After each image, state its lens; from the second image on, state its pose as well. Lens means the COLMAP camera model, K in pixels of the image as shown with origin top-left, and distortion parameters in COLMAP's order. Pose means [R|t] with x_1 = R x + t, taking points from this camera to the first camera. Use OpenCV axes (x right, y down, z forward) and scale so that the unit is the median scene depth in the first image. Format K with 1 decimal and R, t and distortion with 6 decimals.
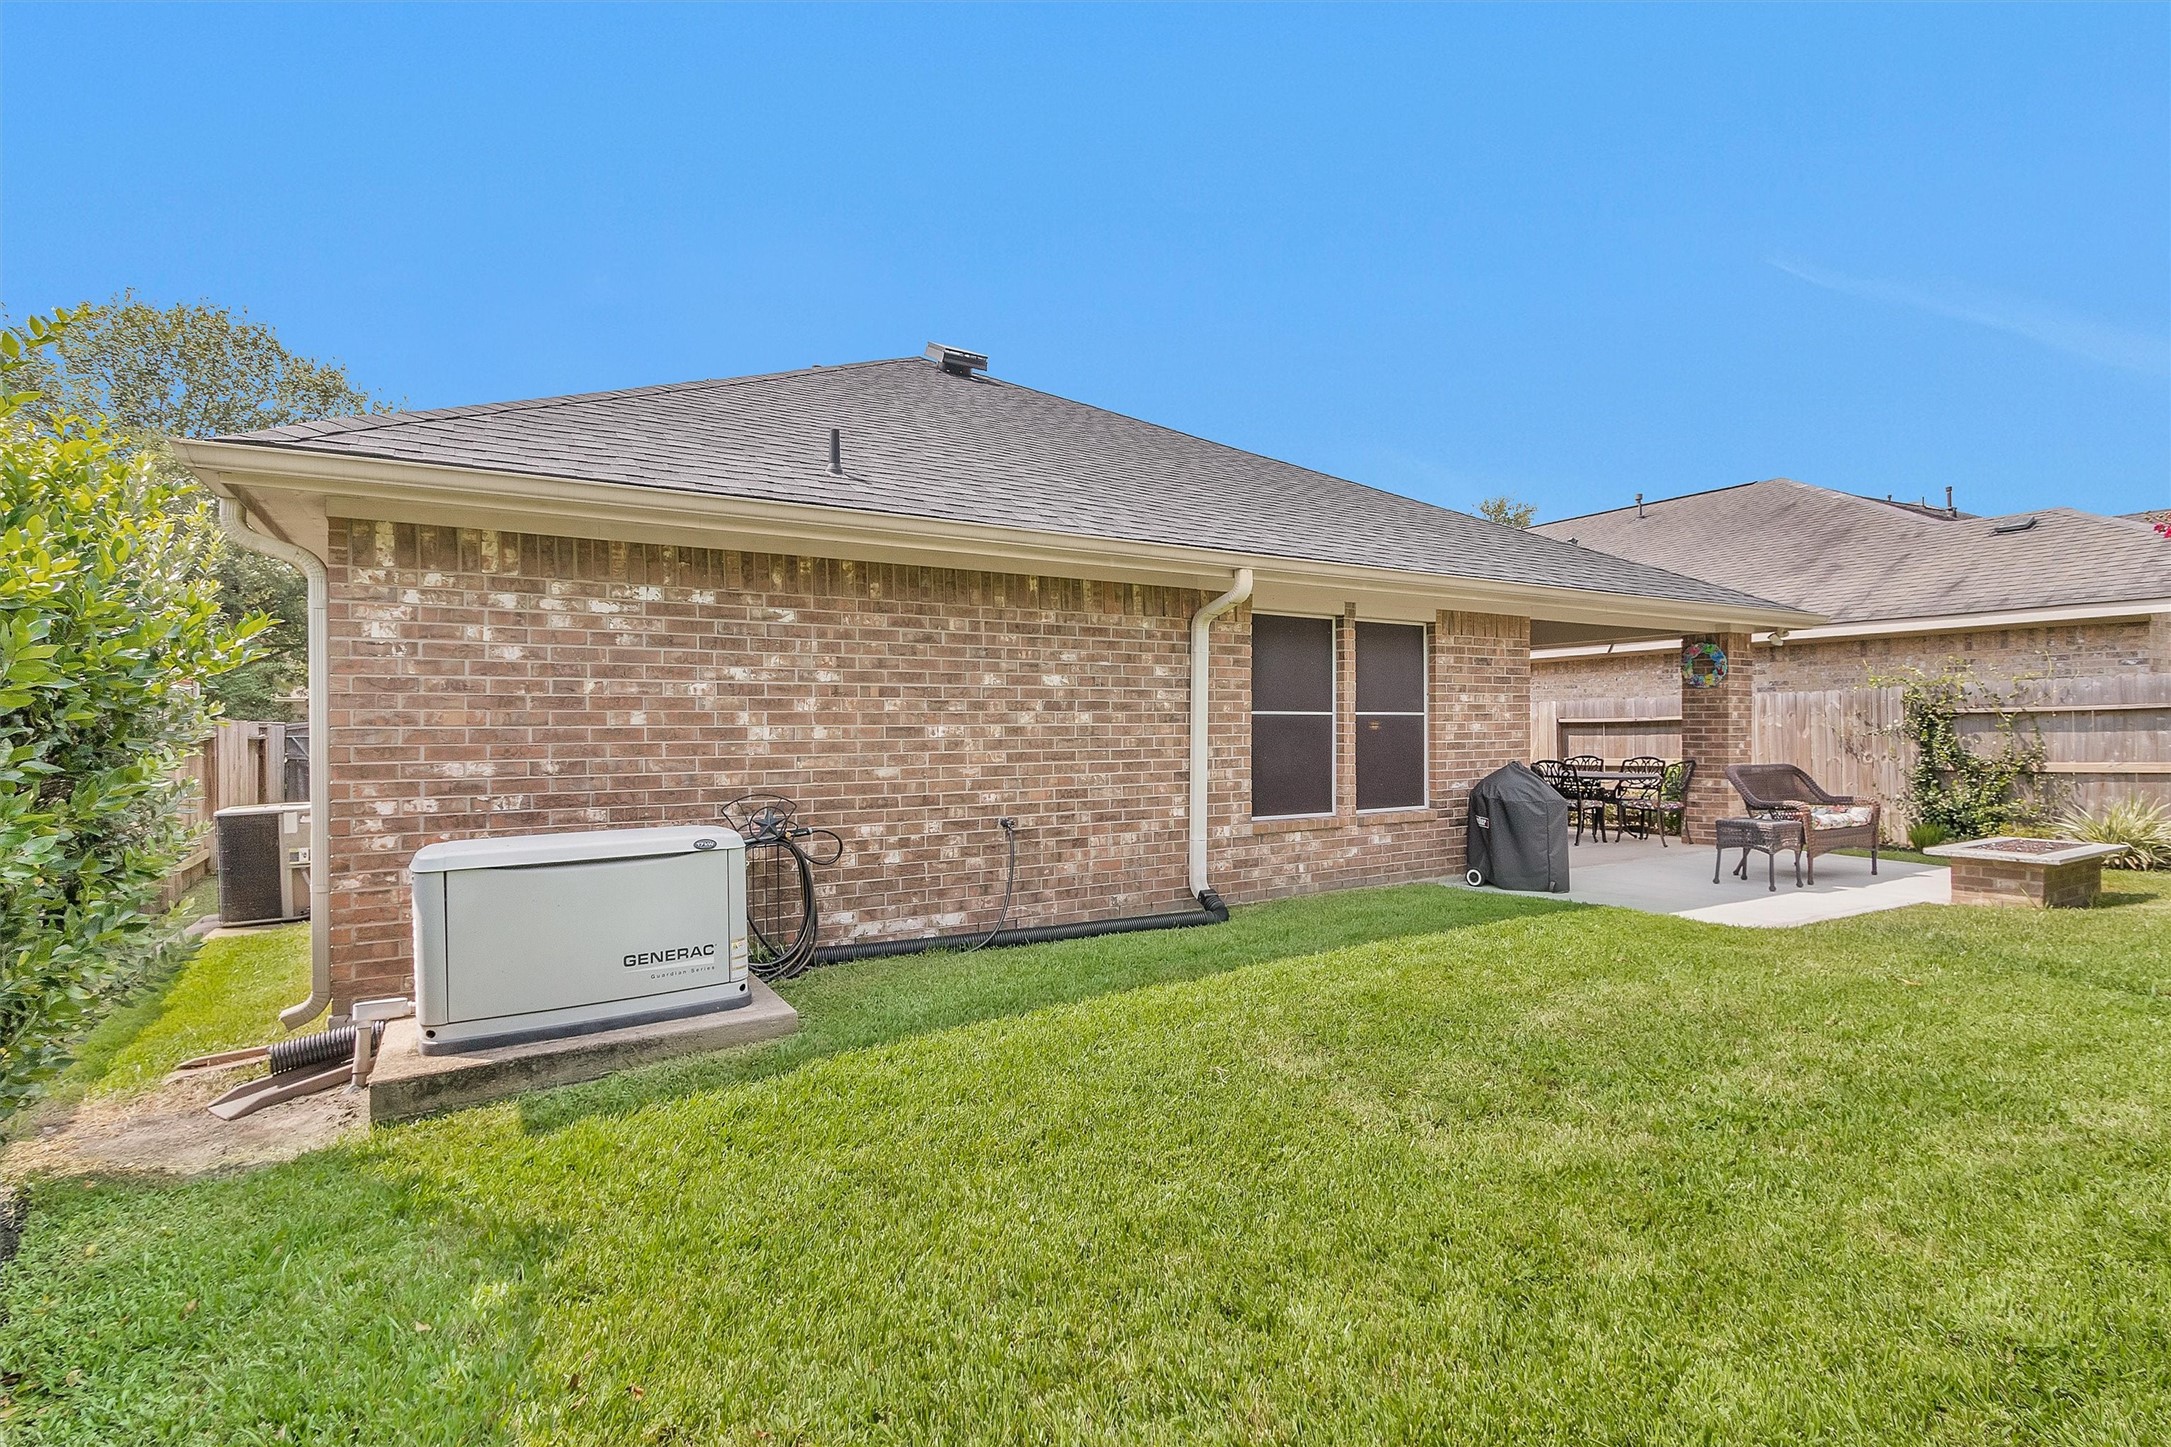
lens RADIAL K [[1035.7, 0, 1089.7], [0, 1035.7, 720.7], [0, 0, 1]] dist [-0.000244, 0.000752]
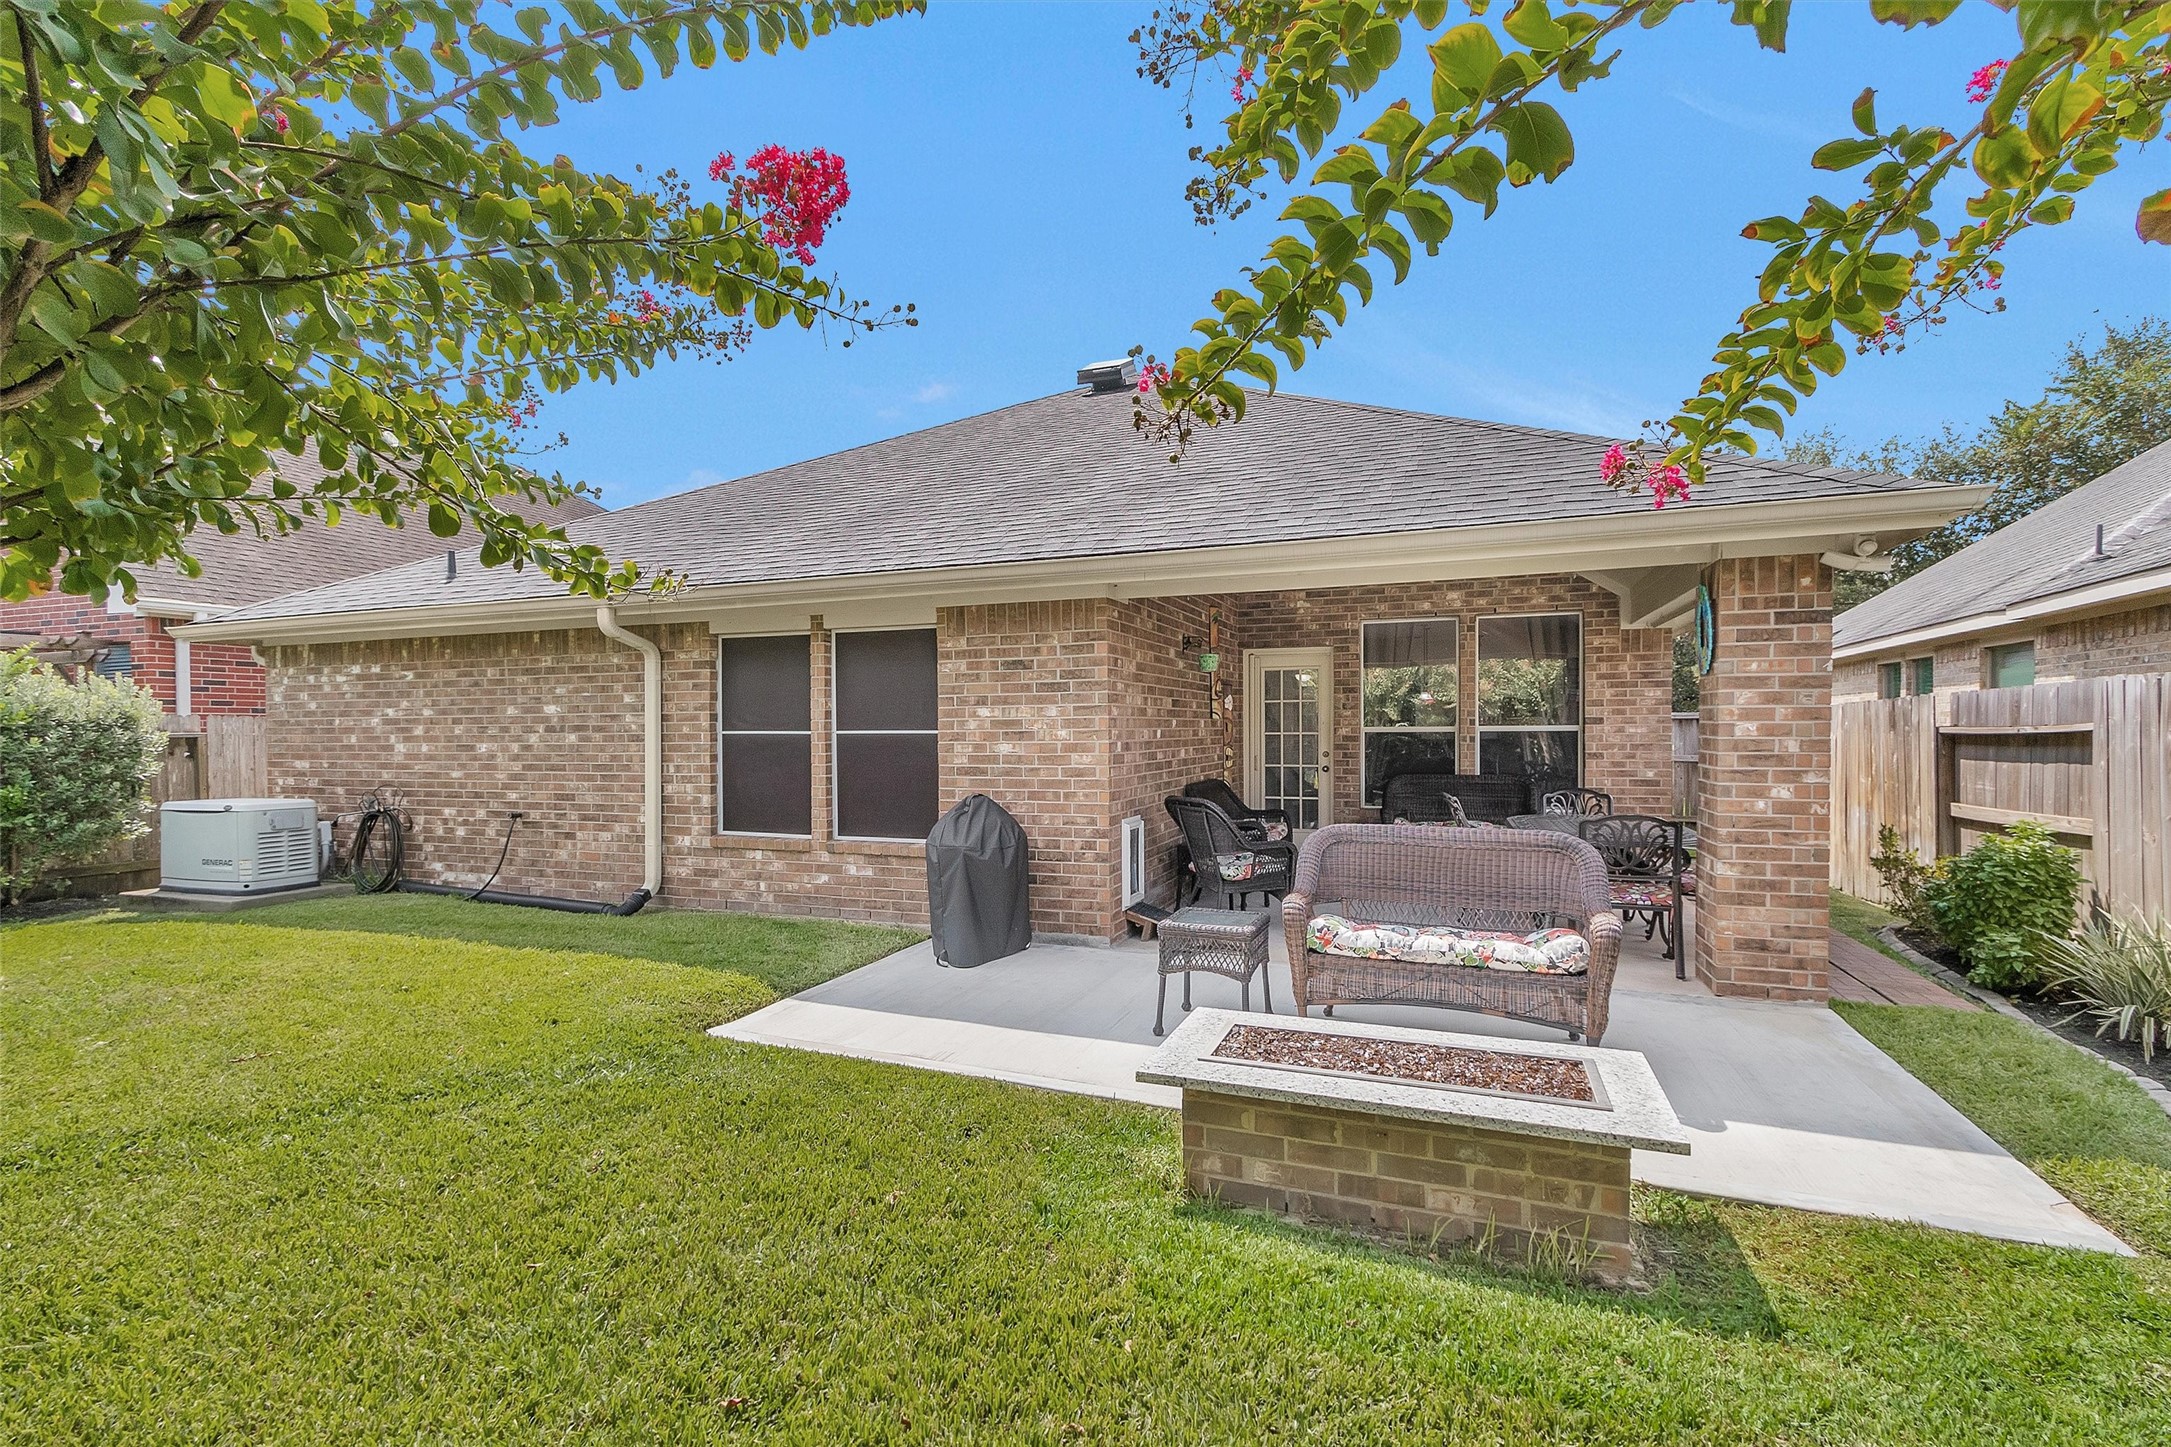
lens RADIAL K [[1035.7, 0, 1088.7], [0, 1035.7, 733.7], [0, 0, 1]] dist [-0.000244, 0.000752]
pose [[0.582560, 0.006671, -0.812761, 1.402303], [0.008206, 0.999867, 0.014088, -0.020891], [0.812747, -0.014877, 0.582427, 0.781220]]
